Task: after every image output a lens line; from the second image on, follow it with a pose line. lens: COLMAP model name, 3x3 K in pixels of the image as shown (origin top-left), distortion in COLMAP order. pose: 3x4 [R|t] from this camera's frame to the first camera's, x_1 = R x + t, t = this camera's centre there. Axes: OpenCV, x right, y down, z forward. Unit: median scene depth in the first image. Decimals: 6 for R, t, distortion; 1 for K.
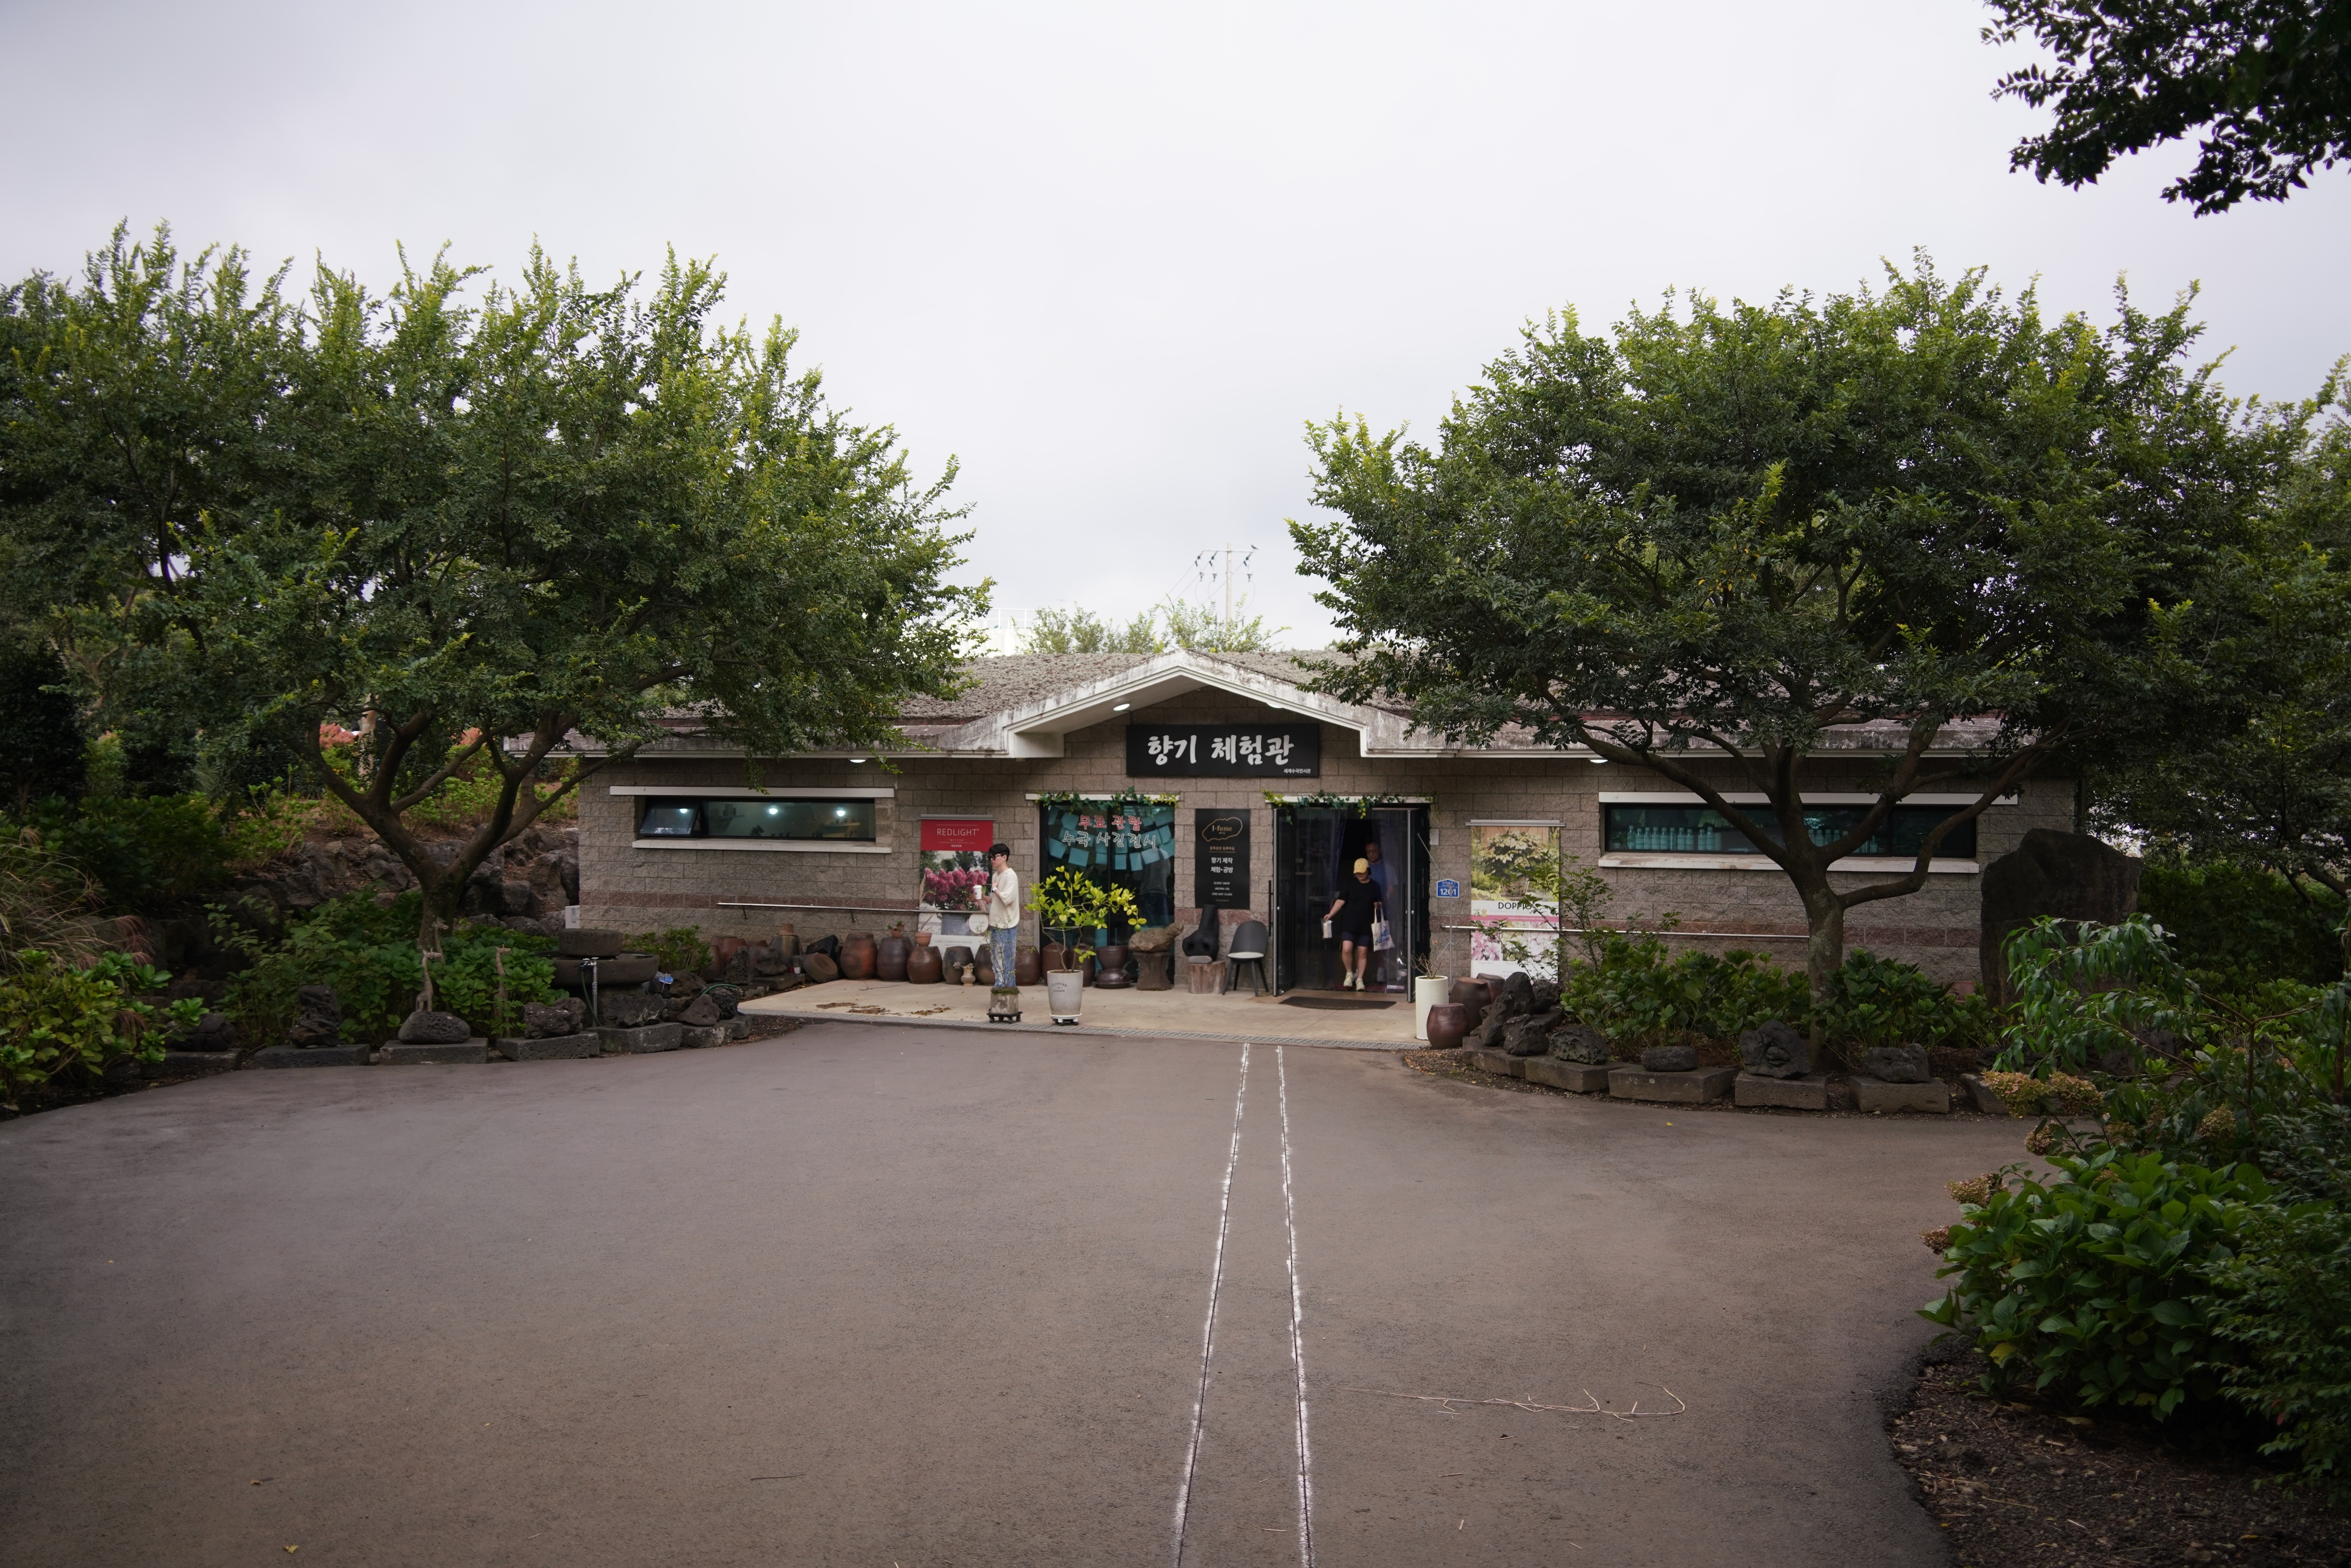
lens RADIAL K [[1955.4, 0, 1170.1], [0, 1955.4, 792.1], [0, 0, 1]] dist [-0.011891, -0.005649]
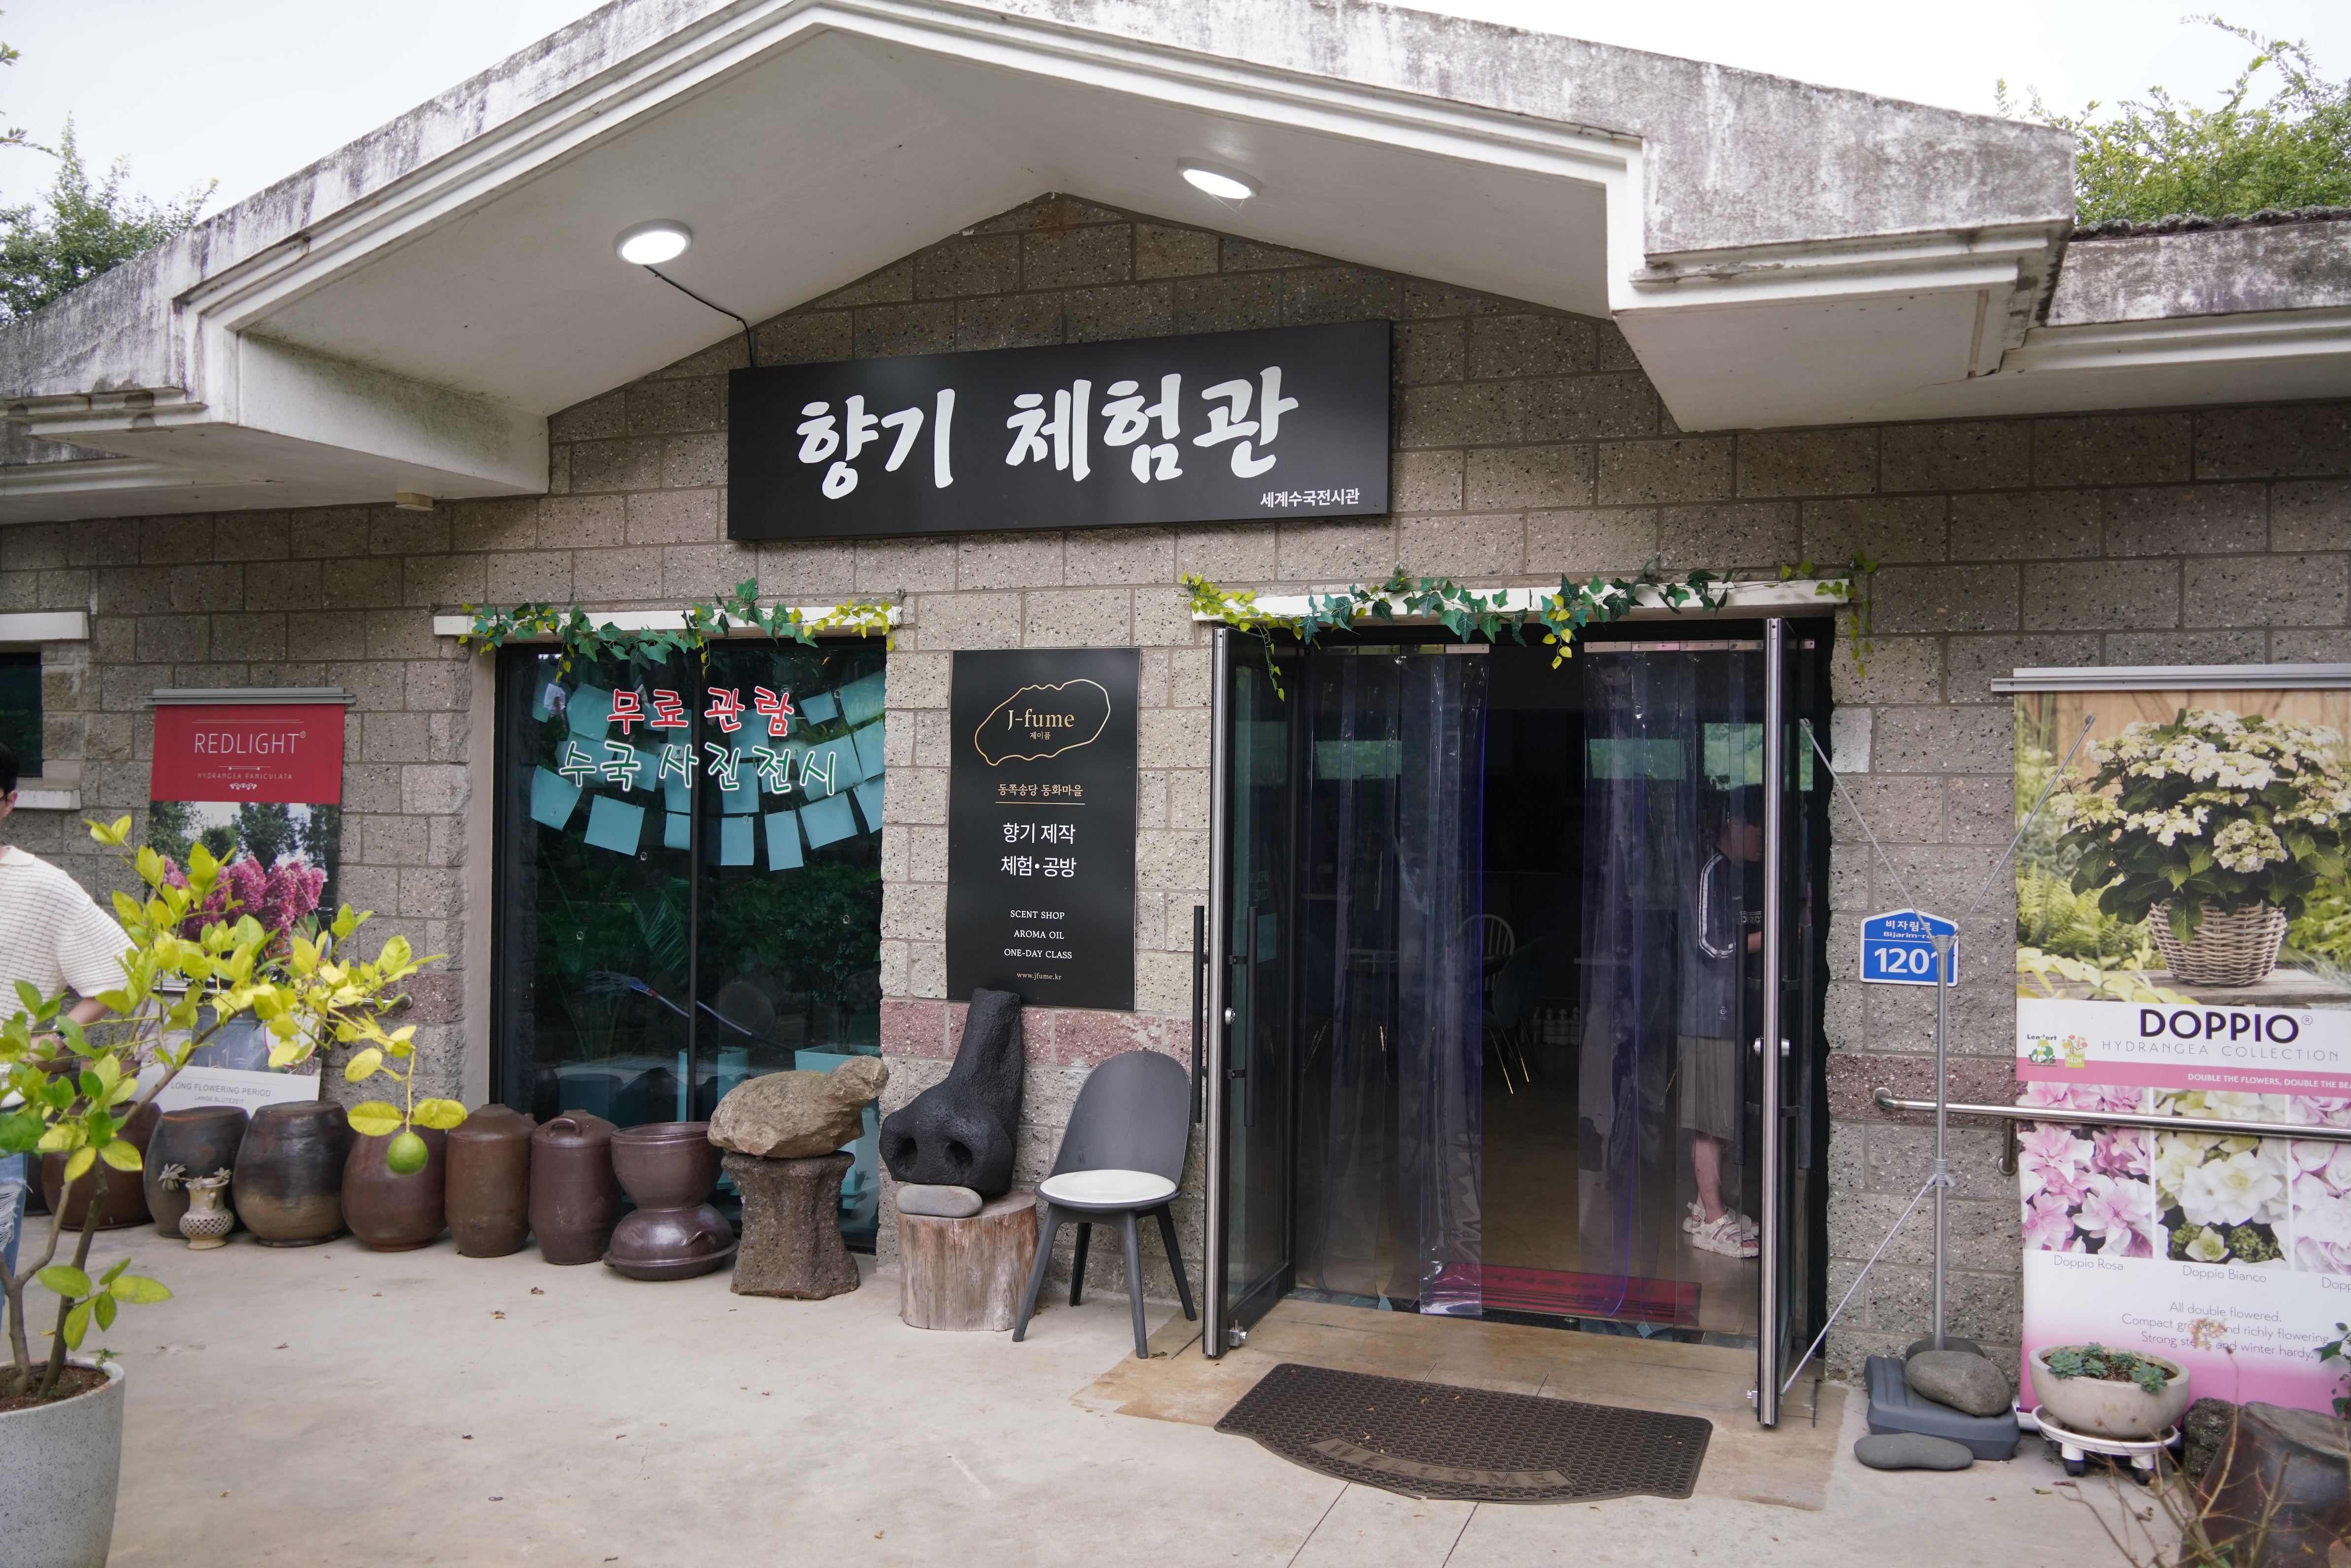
lens RADIAL K [[1955.4, 0, 1181.7], [0, 1955.4, 772.2], [0, 0, 1]] dist [-0.011891, -0.005649]
pose [[0.999841, 0.012534, -0.012712, 0.050312], [-0.012873, 0.999554, -0.026935, 0.033527], [0.012368, 0.027094, 0.999556, 0.720695]]
